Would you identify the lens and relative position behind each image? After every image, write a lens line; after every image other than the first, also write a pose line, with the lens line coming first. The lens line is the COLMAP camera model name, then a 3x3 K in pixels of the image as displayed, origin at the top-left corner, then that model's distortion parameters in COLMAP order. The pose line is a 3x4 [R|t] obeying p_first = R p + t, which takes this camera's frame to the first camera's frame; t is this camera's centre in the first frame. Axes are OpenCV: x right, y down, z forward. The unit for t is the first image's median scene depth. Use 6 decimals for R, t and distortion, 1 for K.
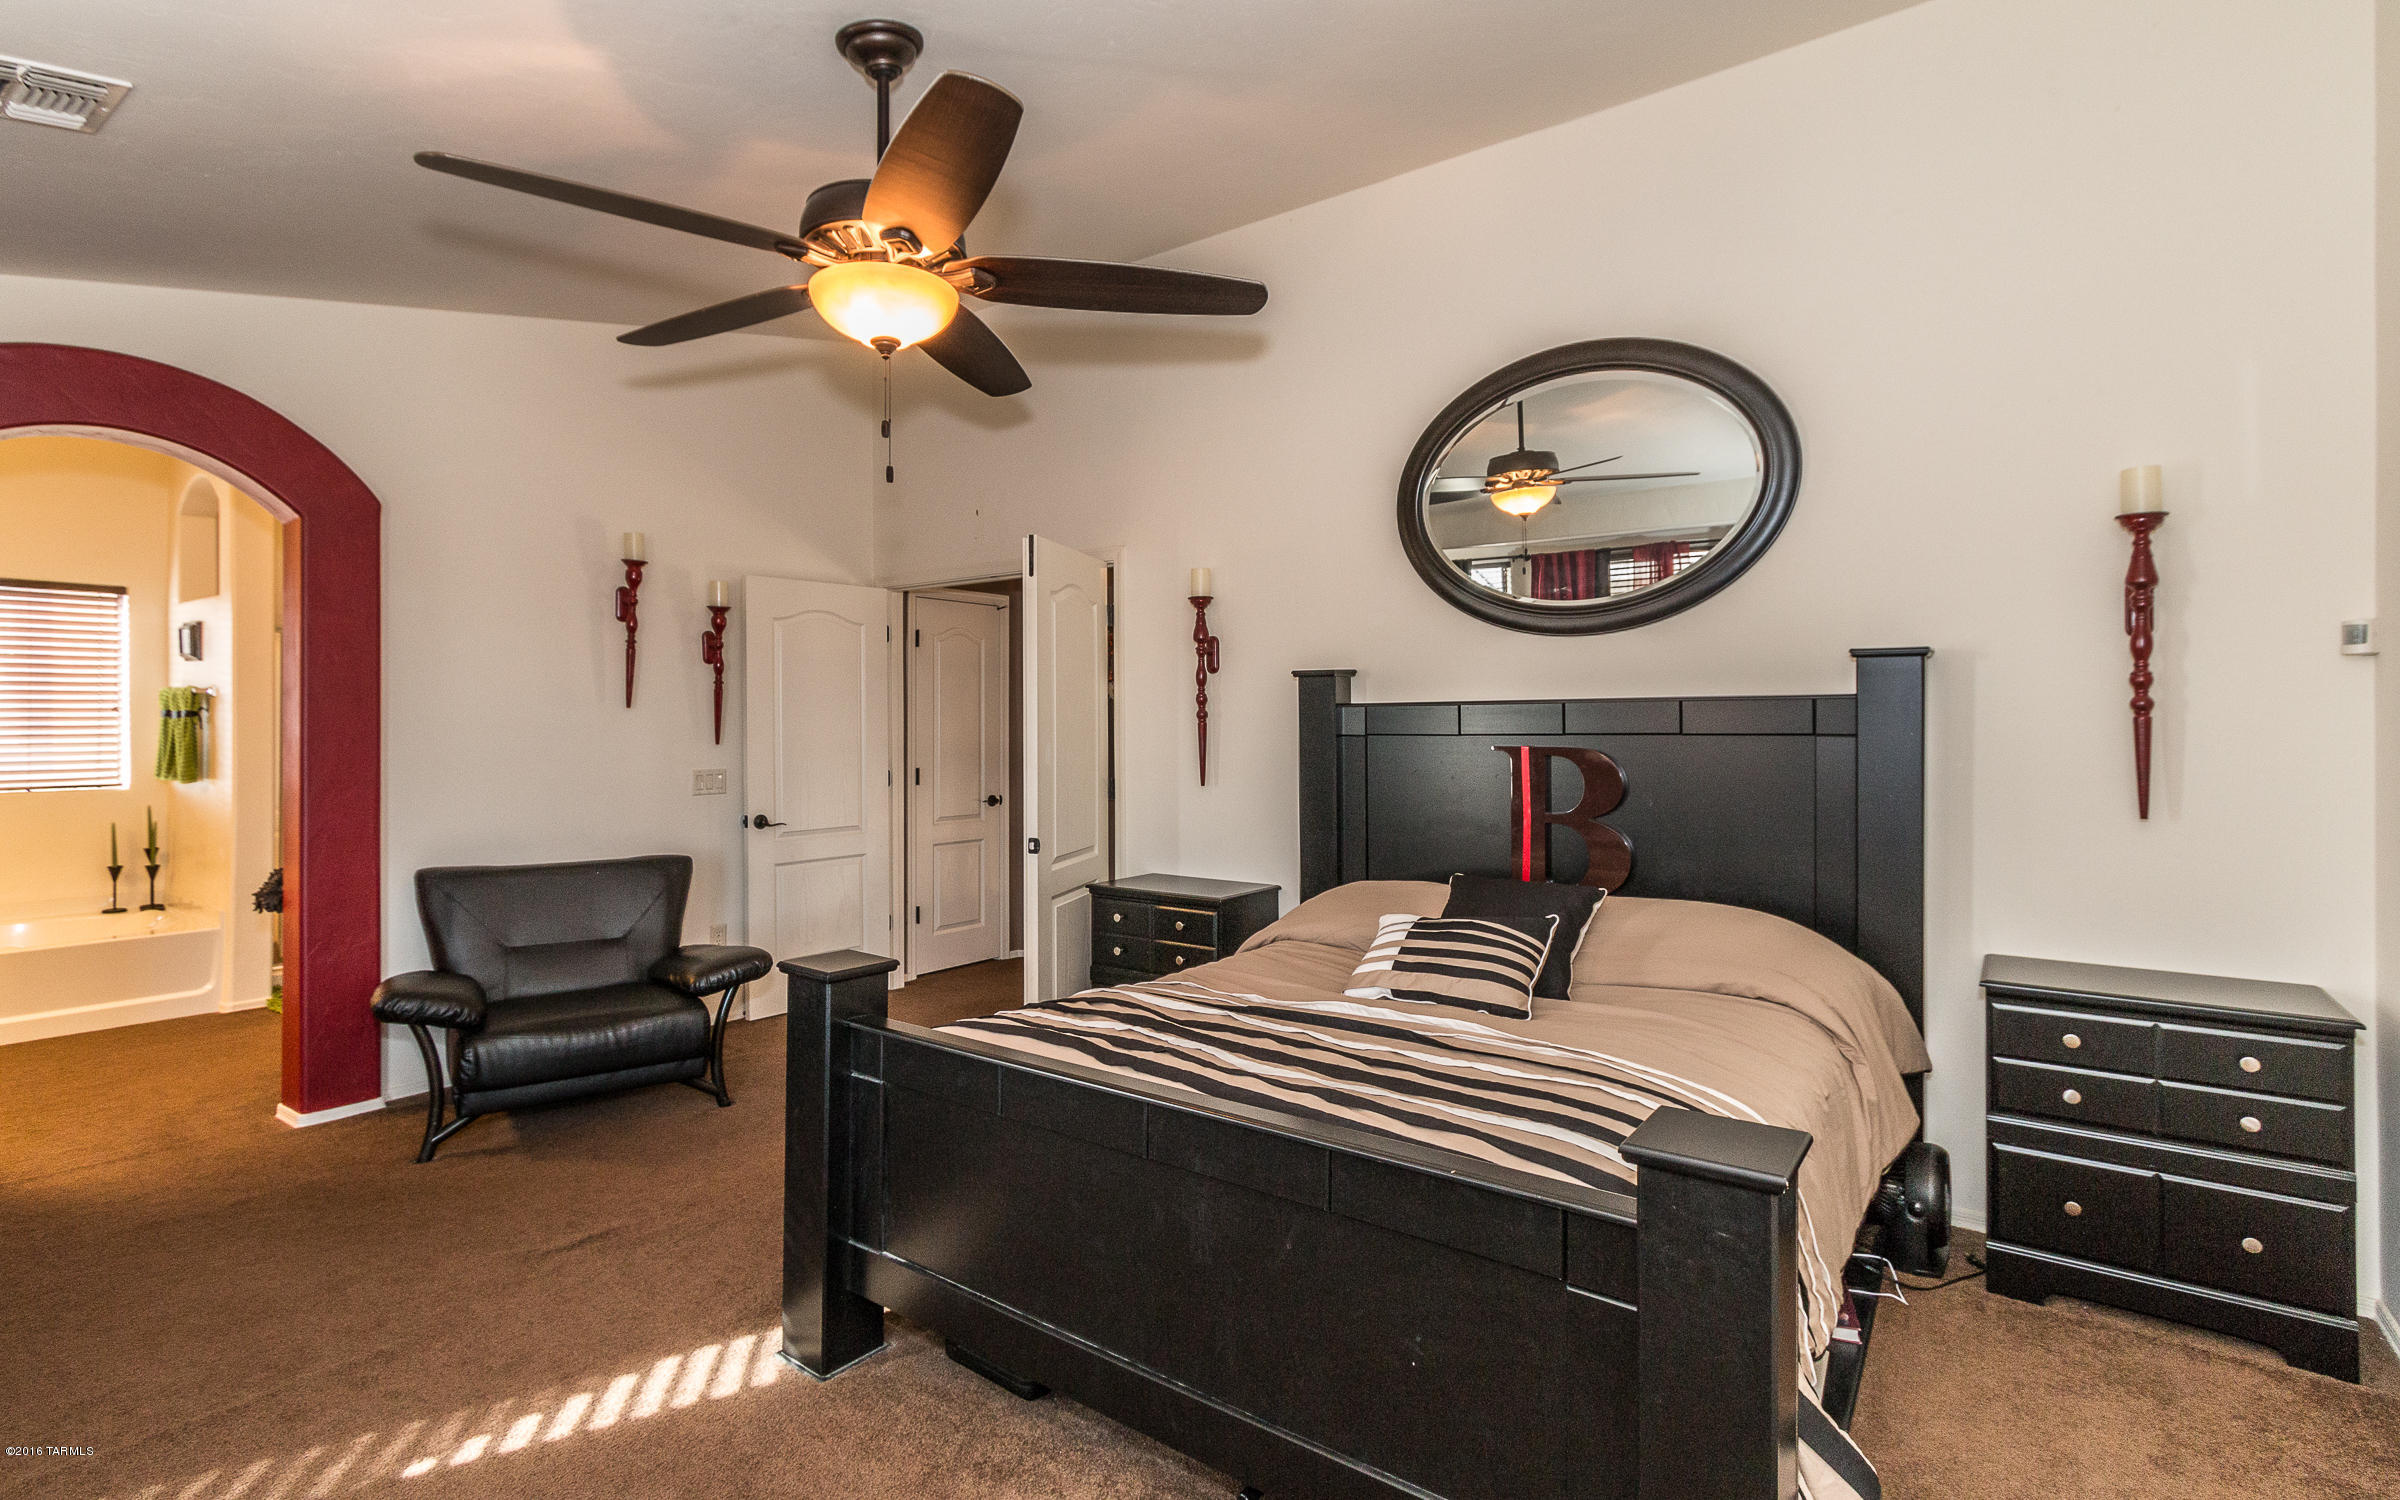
lens RADIAL K [[1116.7, 0, 1197.0], [0, 1116.7, 708.8], [0, 0, 1]] dist [0.014327, -0.000433]
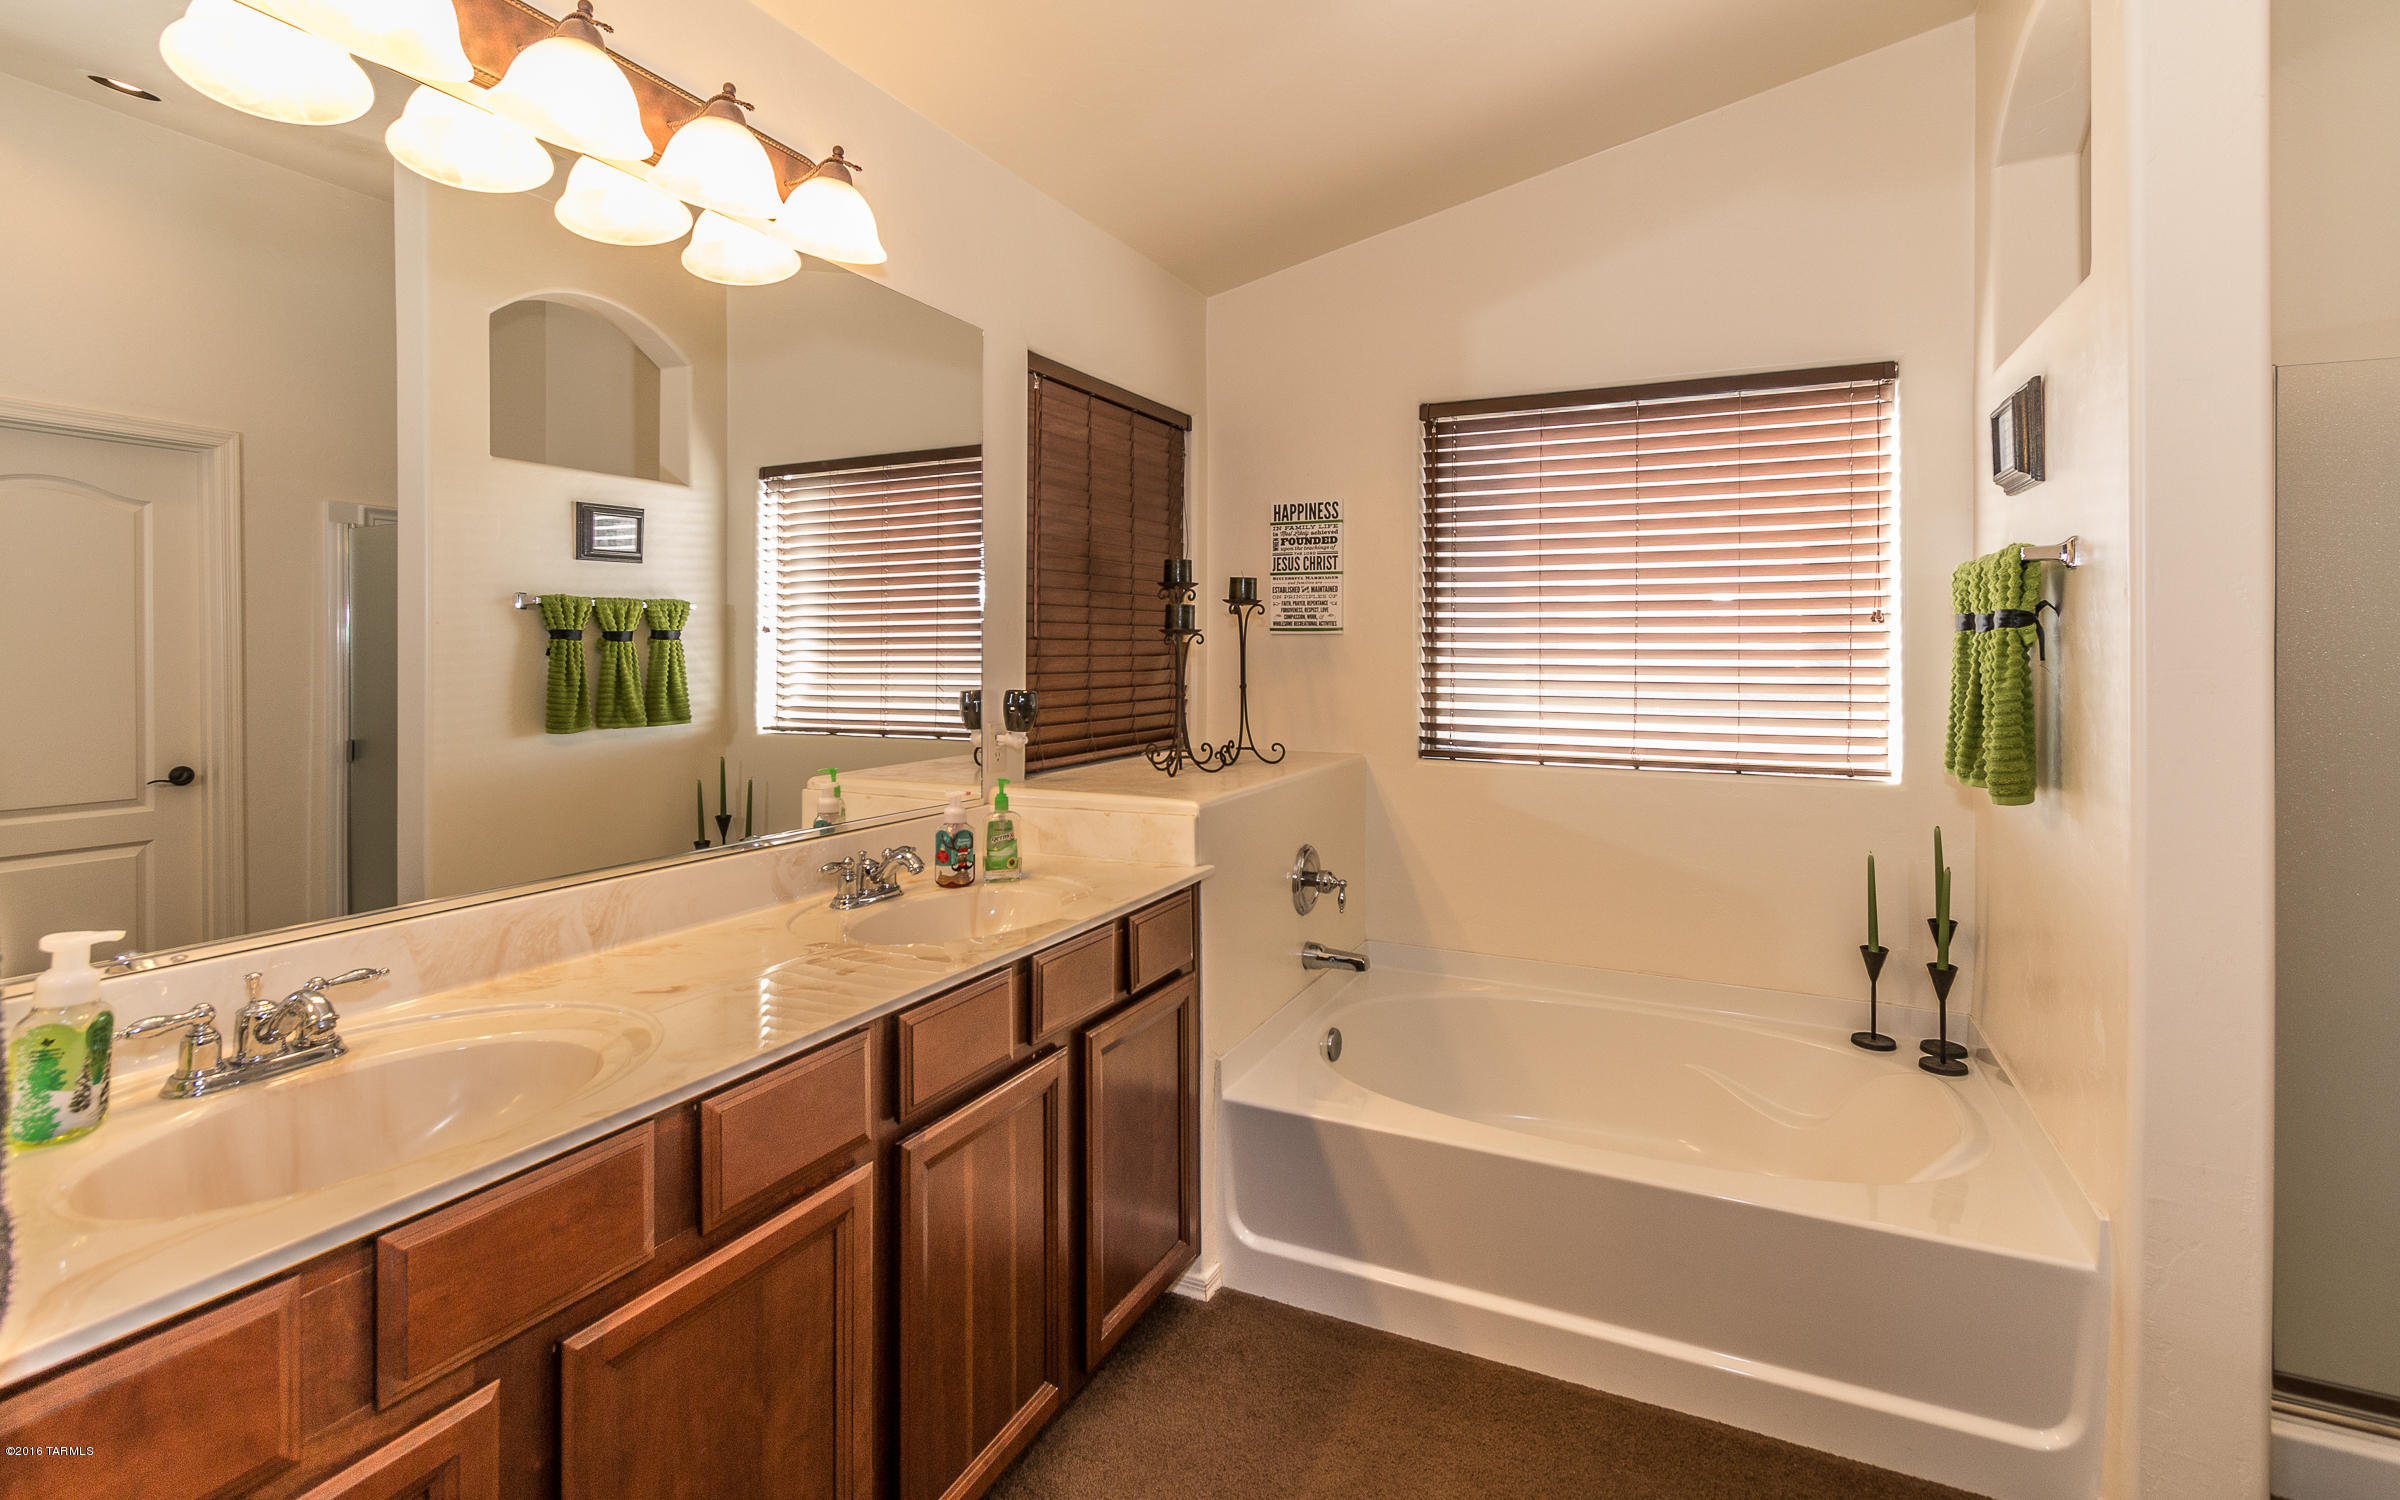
lens RADIAL K [[1095.9, 0, 1196.5], [0, 1095.9, 650.5], [0, 0, 1]] dist [-0.001275, -0.000911]
pose [[0.191016, 0.003033, -0.981582, -0.569022], [0.004185, 0.999984, 0.003904, 0.012110], [0.981578, -0.004853, 0.191000, 0.643586]]
